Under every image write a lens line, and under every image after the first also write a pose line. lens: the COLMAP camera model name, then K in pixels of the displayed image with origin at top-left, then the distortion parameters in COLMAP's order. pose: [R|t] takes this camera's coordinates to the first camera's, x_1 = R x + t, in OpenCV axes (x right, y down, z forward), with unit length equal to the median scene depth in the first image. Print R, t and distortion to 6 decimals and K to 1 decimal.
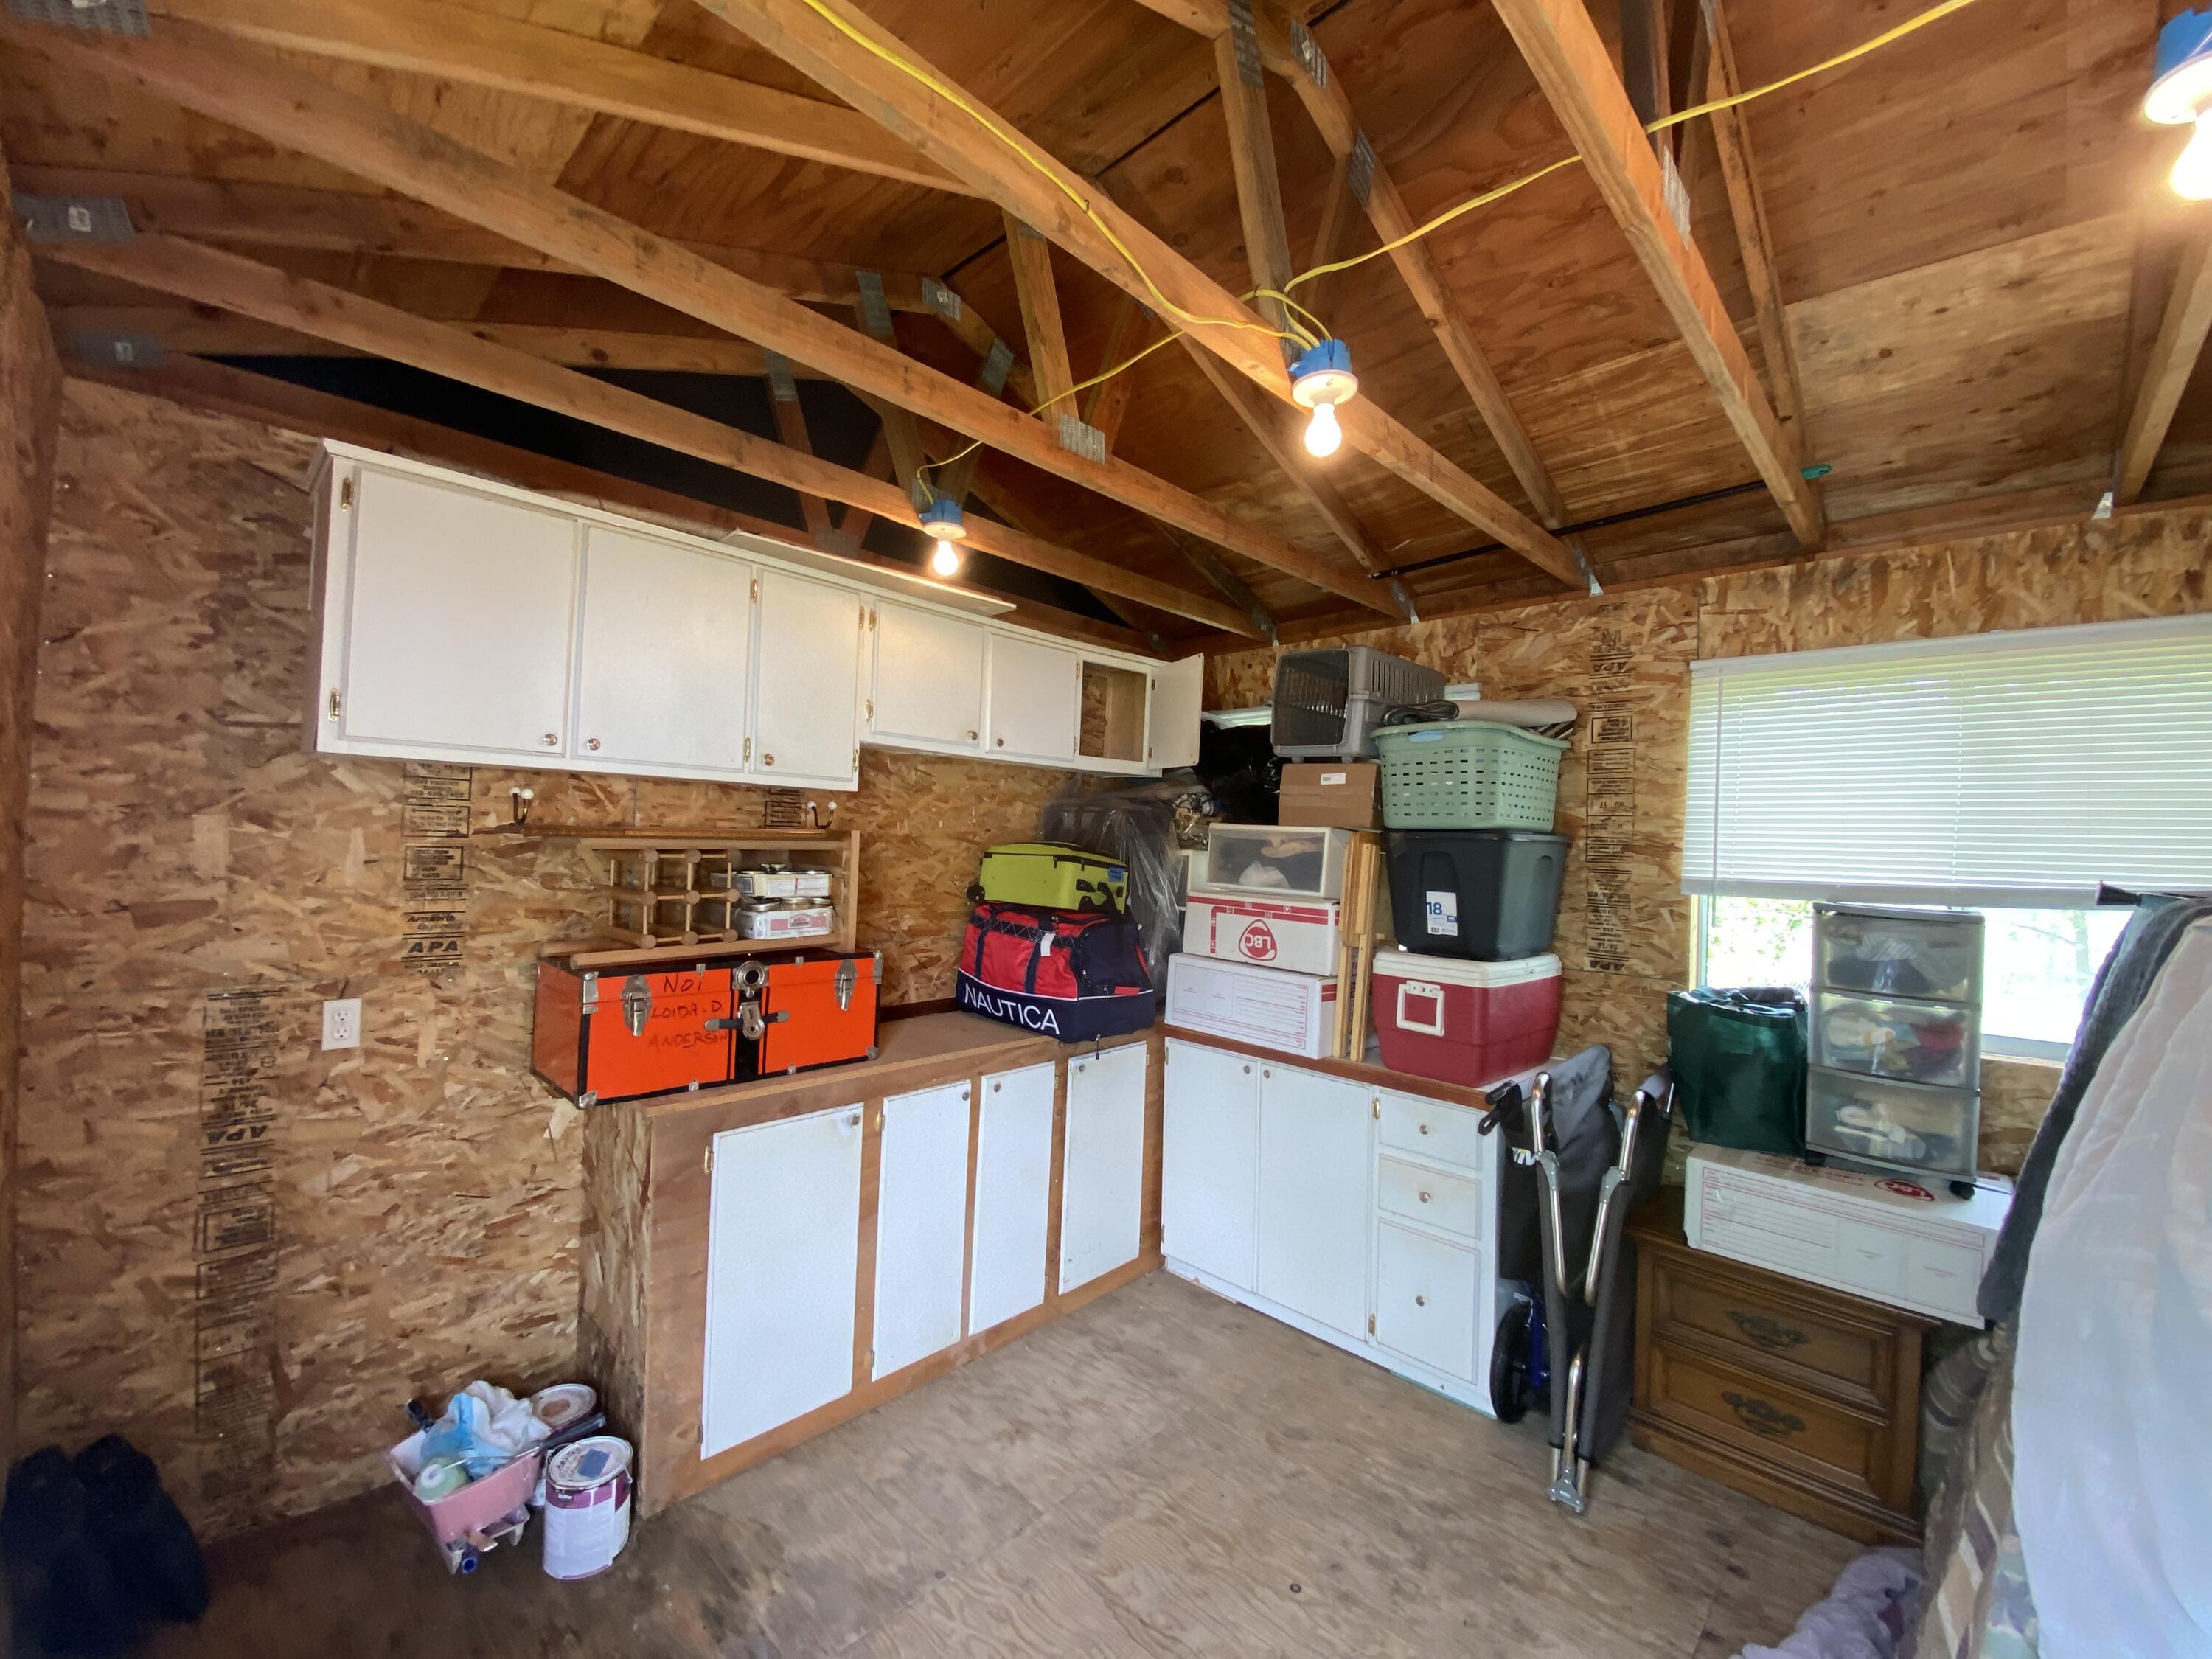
lens RADIAL K [[892.7, 0, 1112.2], [0, 892.7, 827.7], [0, 0, 1]] dist [0.014833, -0.017574]
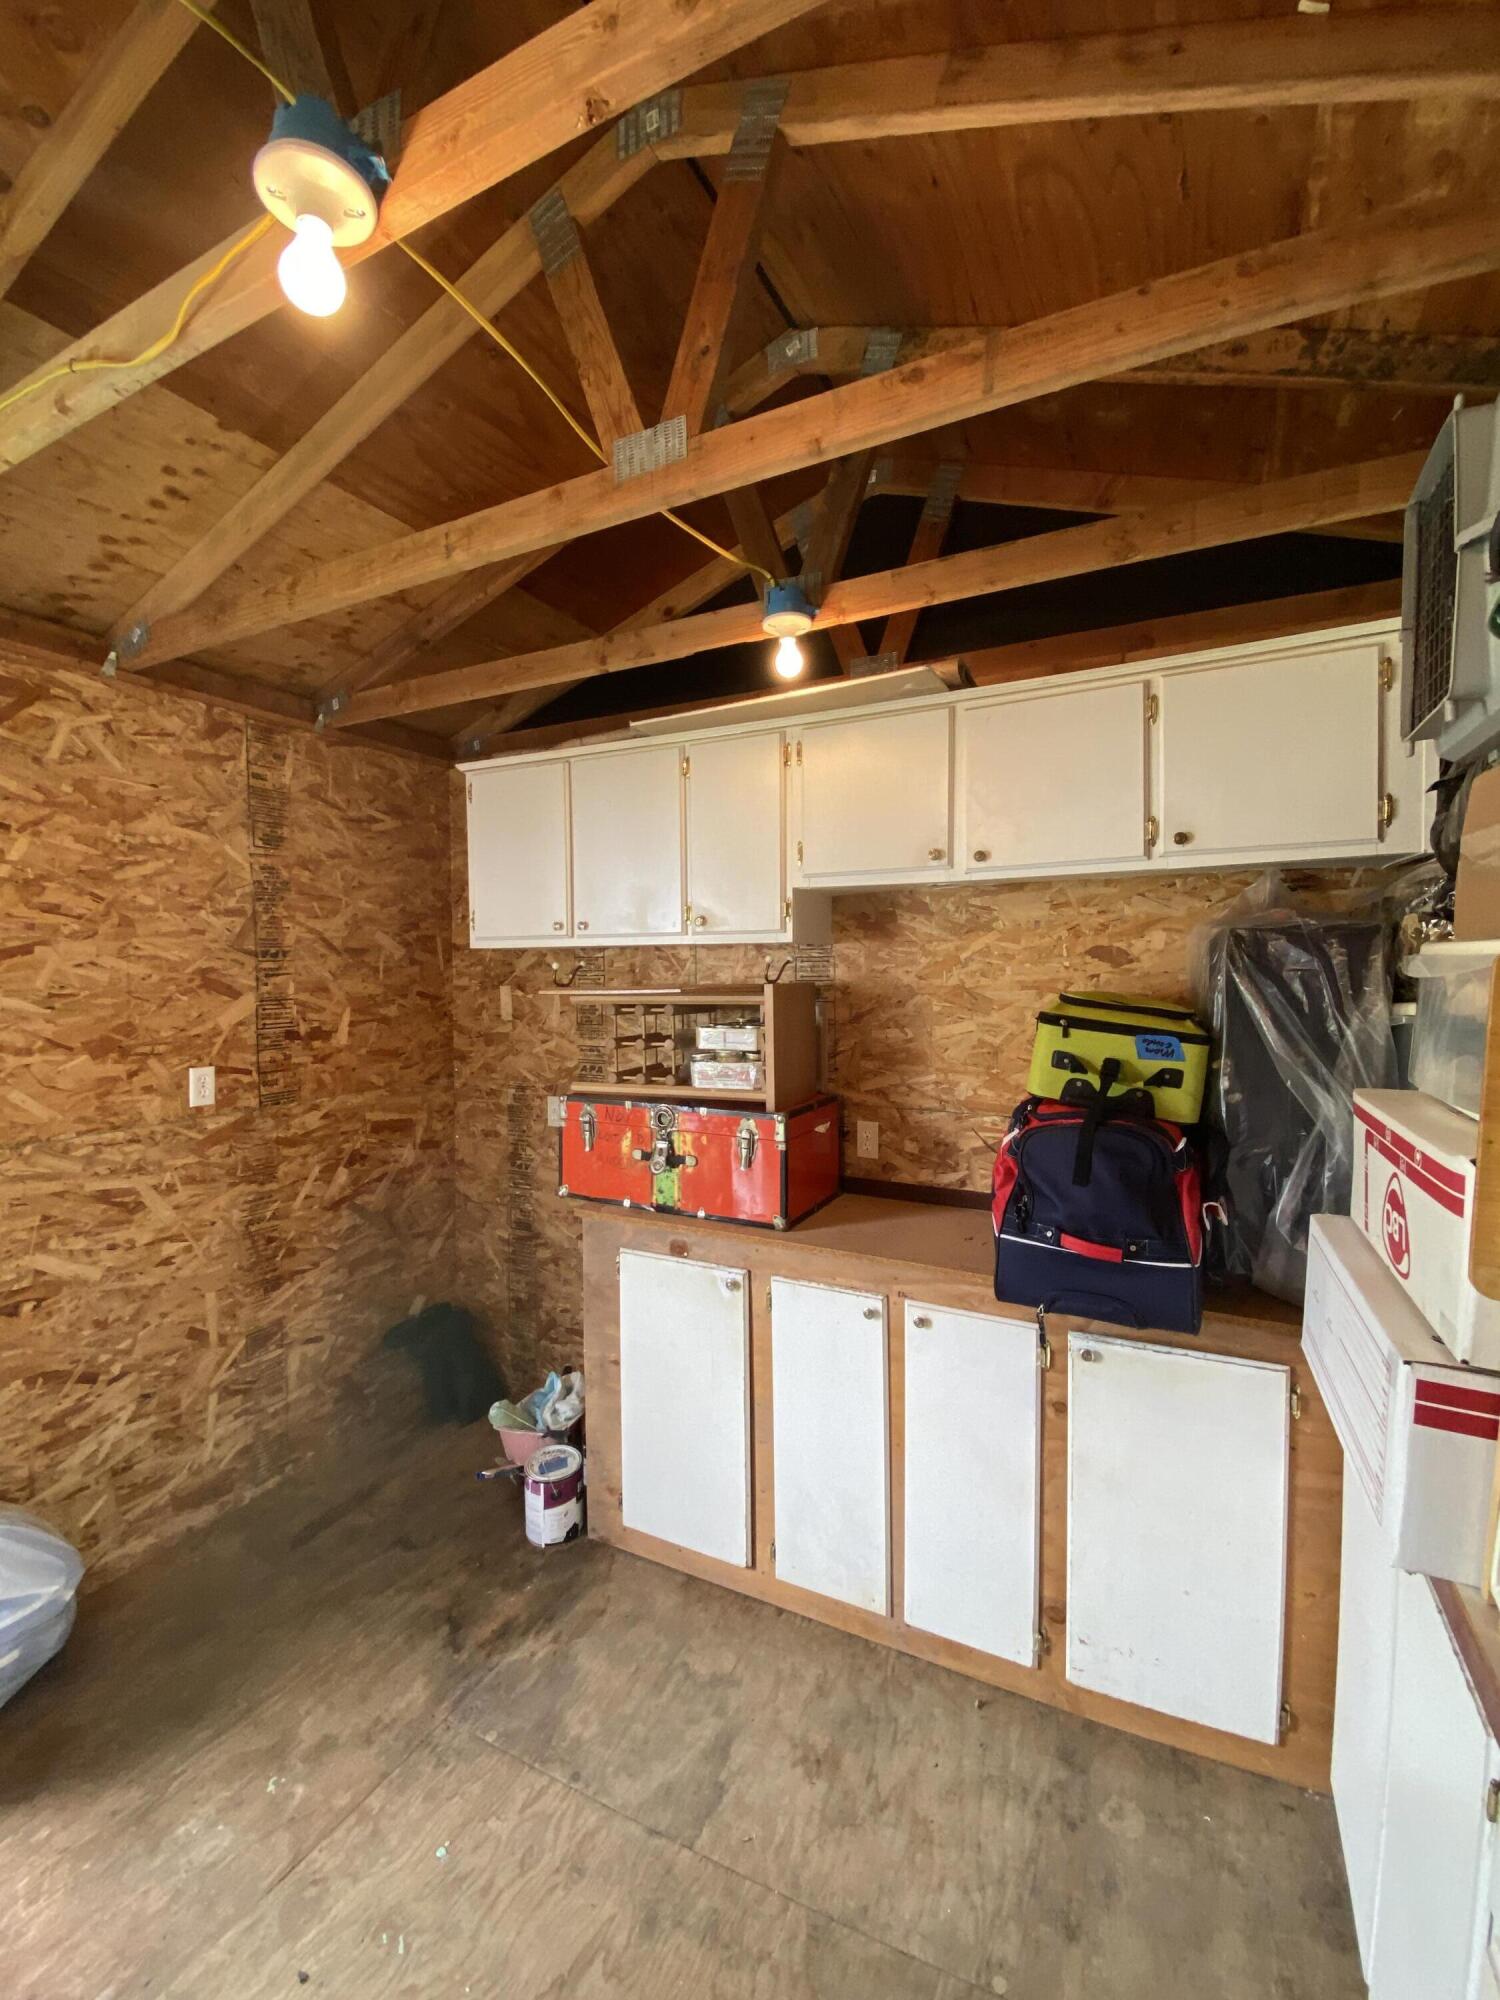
lens RADIAL K [[807.1, 0, 739.0], [0, 807.1, 994.9], [0, 0, 1]] dist [0.014833, -0.017574]
pose [[0.293309, -0.009959, -0.955966, 0.533063], [0.027648, 0.999616, -0.001931, 0.015446], [0.955618, -0.025864, 0.293471, 0.736846]]
